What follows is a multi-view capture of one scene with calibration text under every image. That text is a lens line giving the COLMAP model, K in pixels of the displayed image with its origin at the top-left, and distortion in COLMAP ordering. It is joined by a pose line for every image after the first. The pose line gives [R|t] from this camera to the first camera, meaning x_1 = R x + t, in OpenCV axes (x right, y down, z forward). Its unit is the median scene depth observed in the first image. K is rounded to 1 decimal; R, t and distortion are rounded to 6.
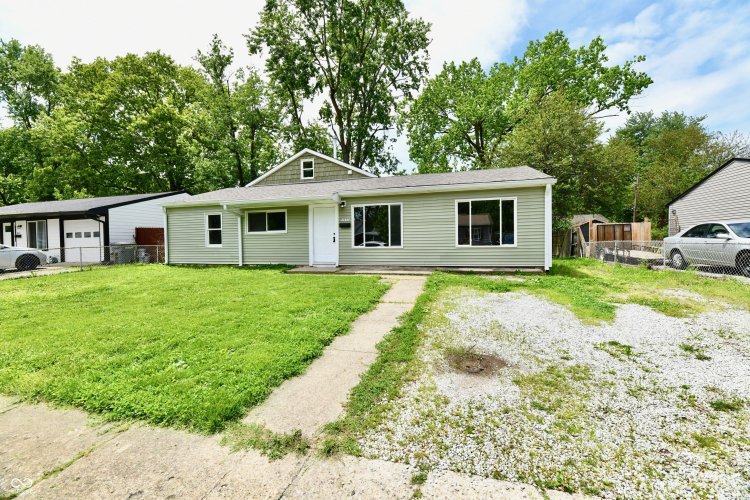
lens RADIAL K [[305.9, 0, 382.3], [0, 305.9, 249.6], [0, 0, 1]] dist [0.009069, -0.004229]
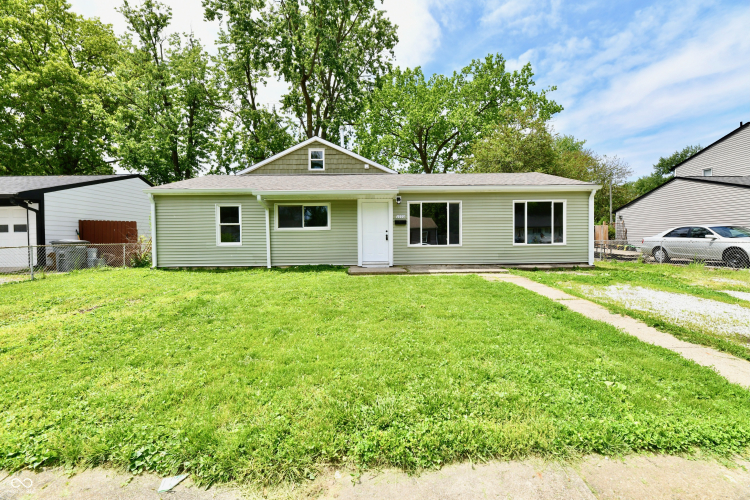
lens RADIAL K [[305.9, 0, 382.0], [0, 305.9, 248.3], [0, 0, 1]] dist [0.009069, -0.004229]
pose [[0.959634, -0.002703, 0.281240, -0.383027], [0.003977, 0.999984, -0.003960, 0.003601], [-0.281225, 0.004919, 0.959629, 0.096715]]
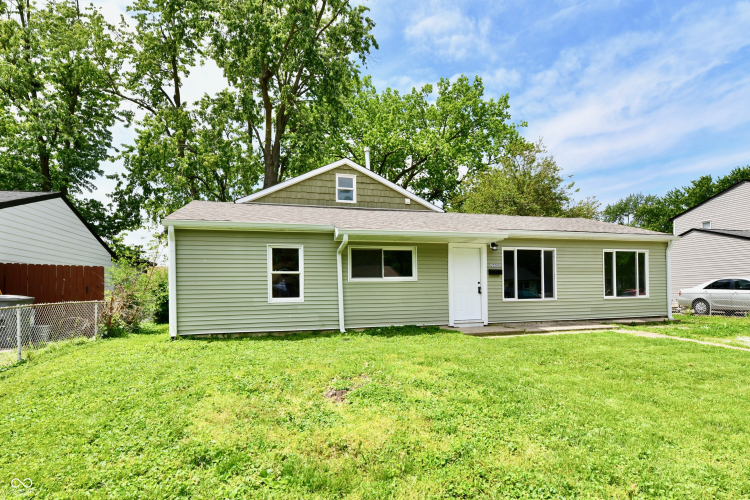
lens RADIAL K [[389.2, 0, 382.1], [0, 389.2, 289.1], [0, 0, 1]] dist [0.011084, -0.000738]
pose [[0.851300, 0.005154, 0.524654, -0.776265], [0.015076, 0.999299, -0.034279, -0.005242], [-0.524463, 0.037092, 0.850625, 0.261894]]
